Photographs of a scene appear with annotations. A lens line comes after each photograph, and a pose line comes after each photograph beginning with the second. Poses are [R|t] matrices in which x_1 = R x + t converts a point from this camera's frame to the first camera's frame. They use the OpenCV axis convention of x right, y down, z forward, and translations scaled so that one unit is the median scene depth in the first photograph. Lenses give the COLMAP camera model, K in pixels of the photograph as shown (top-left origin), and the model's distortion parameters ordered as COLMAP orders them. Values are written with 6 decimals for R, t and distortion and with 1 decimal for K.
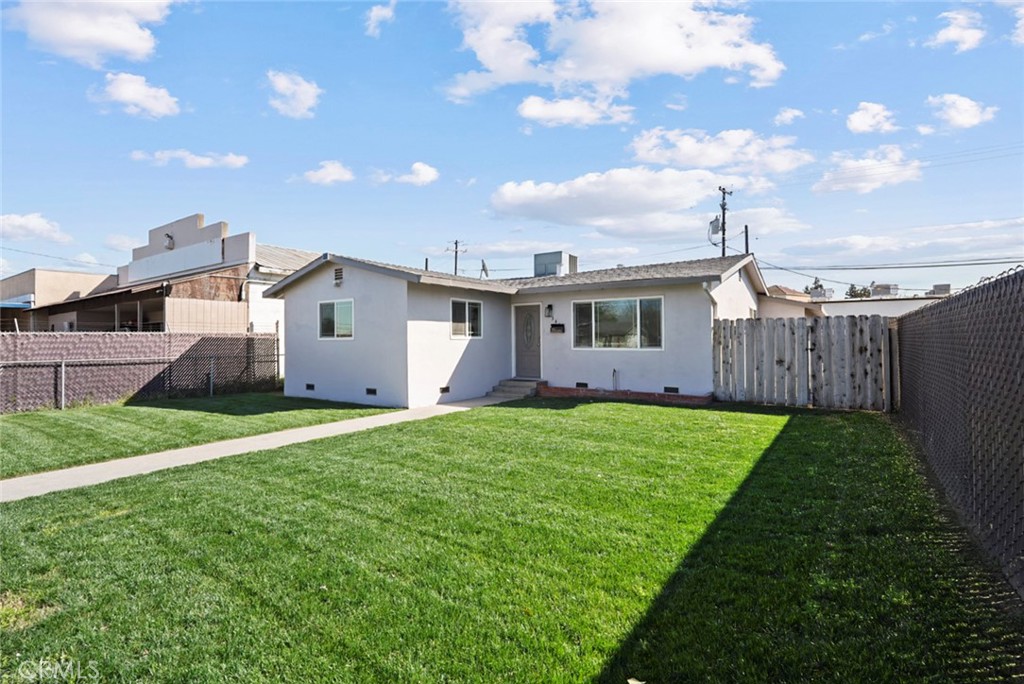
lens RADIAL K [[484.2, 0, 504.6], [0, 484.2, 340.6], [0, 0, 1]] dist [-0.002121, 0.000953]
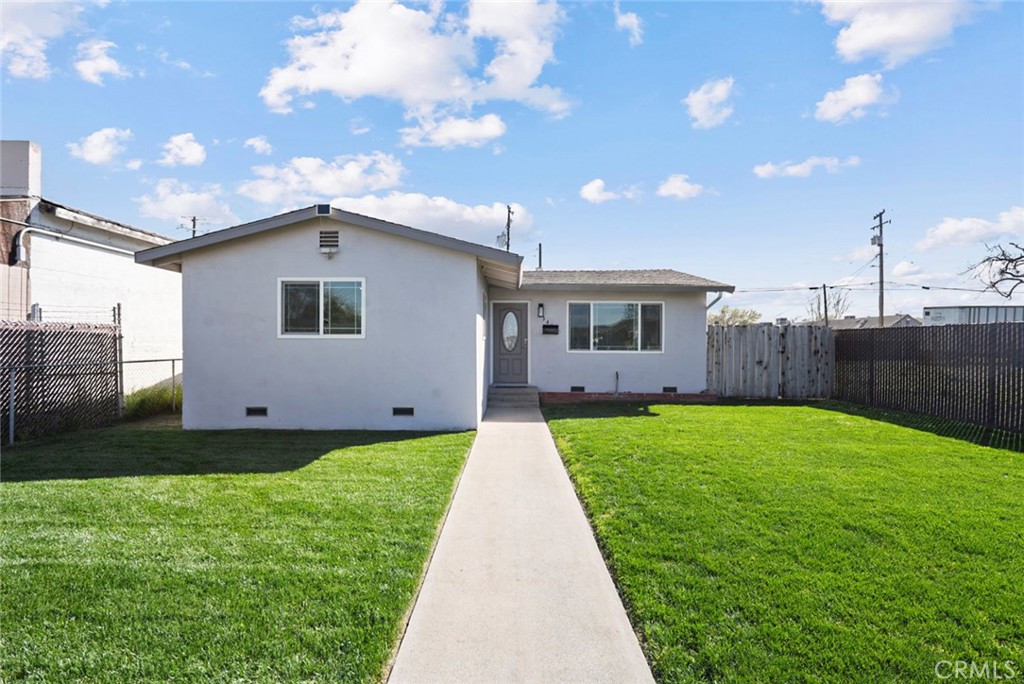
lens RADIAL K [[464.0, 0, 513.7], [0, 464.0, 342.3], [0, 0, 1]] dist [-0.001733, 0.000458]
pose [[0.823155, 0.011640, 0.567697, -0.523644], [-0.009603, 0.999932, -0.006578, 0.007038], [-0.567735, -0.000037, 0.823211, 0.348366]]
